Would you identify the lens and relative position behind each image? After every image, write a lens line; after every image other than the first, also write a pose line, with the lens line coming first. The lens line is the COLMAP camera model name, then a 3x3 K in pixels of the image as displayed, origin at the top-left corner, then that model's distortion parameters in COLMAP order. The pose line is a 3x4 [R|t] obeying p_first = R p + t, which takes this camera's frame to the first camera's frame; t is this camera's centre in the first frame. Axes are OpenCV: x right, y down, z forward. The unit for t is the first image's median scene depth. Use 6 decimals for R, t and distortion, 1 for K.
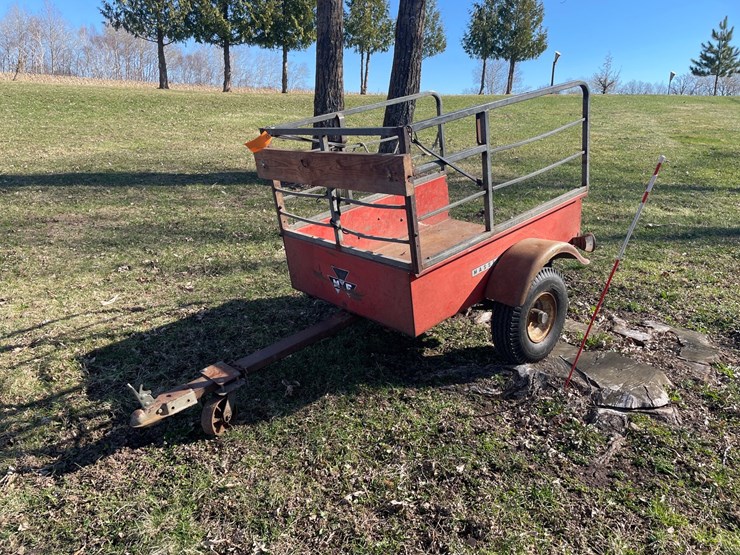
lens RADIAL K [[560.5, 0, 366.1], [0, 560.5, 279.1], [0, 0, 1]] dist [0.057478, -0.074554]
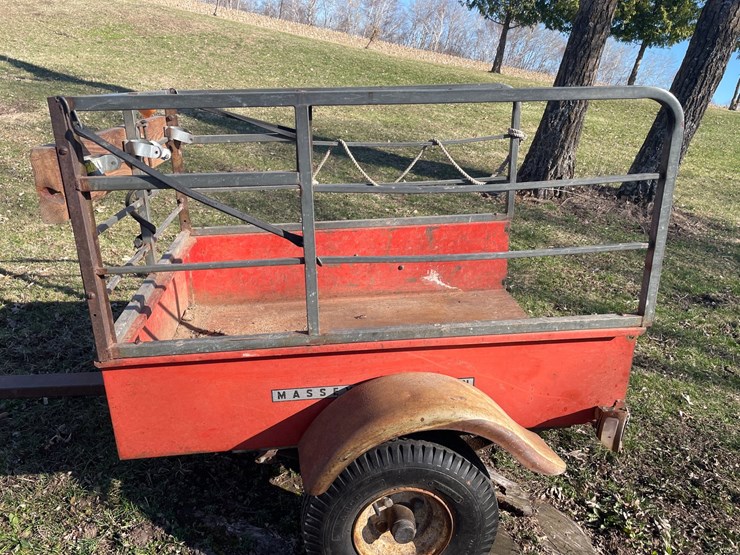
lens RADIAL K [[560.5, 0, 370.2], [0, 560.5, 271.9], [0, 0, 1]] dist [0.057478, -0.074554]
pose [[0.805598, 0.302030, -0.509696, 0.071814], [-0.301070, 0.949637, 0.086871, -0.028395], [0.510264, 0.083471, 0.855957, 0.079930]]
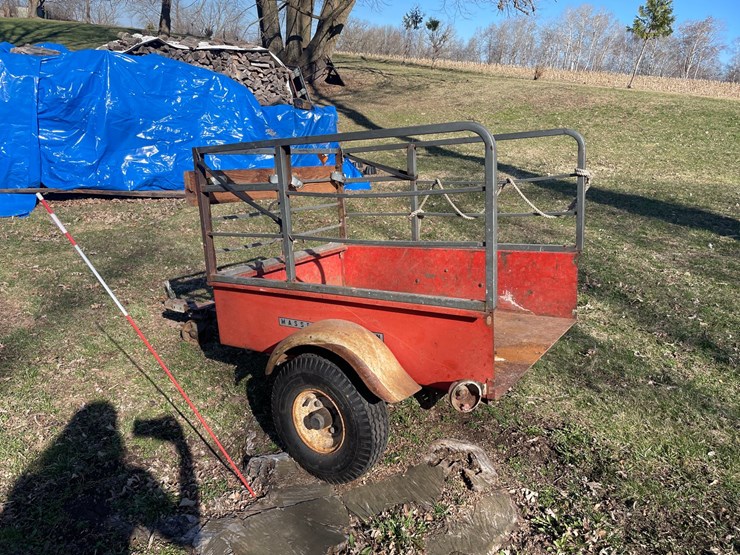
lens RADIAL K [[560.5, 0, 364.1], [0, 560.5, 277.8], [0, 0, 1]] dist [0.057478, -0.074554]
pose [[0.220916, 0.299813, -0.928067, 0.146930], [-0.335869, 0.916758, 0.216210, -0.044663], [0.915635, 0.263944, 0.303225, 0.117119]]
